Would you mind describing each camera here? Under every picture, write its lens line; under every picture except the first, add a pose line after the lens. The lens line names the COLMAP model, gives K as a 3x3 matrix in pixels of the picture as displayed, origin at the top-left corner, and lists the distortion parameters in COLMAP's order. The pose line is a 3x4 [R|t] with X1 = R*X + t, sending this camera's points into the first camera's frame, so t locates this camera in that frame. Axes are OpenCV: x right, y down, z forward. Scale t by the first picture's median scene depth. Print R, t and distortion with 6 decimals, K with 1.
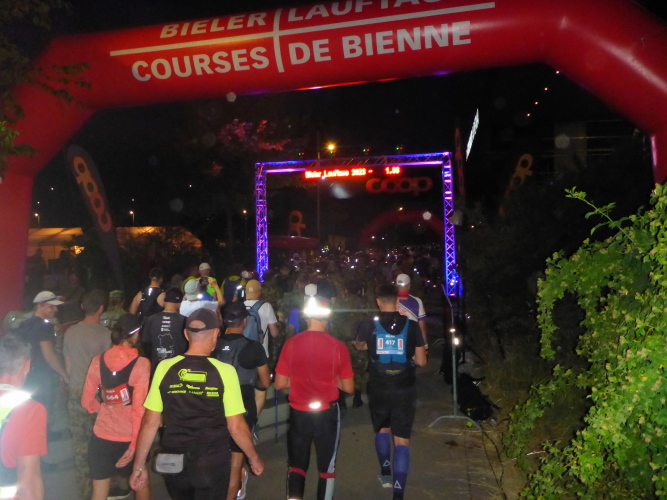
lens RADIAL K [[554.0, 0, 333.5], [0, 554.0, 250.0], [0, 0, 1]] dist [0.006051, 0.005647]
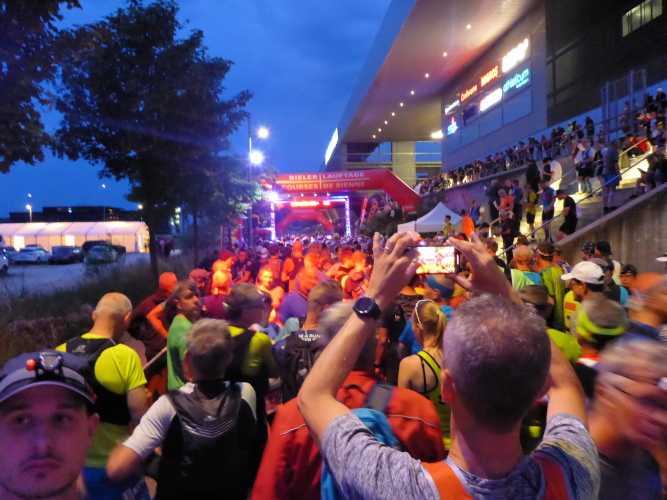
lens RADIAL K [[555.4, 0, 335.5], [0, 555.4, 259.0], [0, 0, 1]] dist [-0.005691, -0.001650]
pose [[0.964240, -0.019662, 0.264300, -0.524878], [0.011108, 0.999366, 0.033820, 0.029023], [-0.264797, -0.029675, 0.963847, -1.459640]]
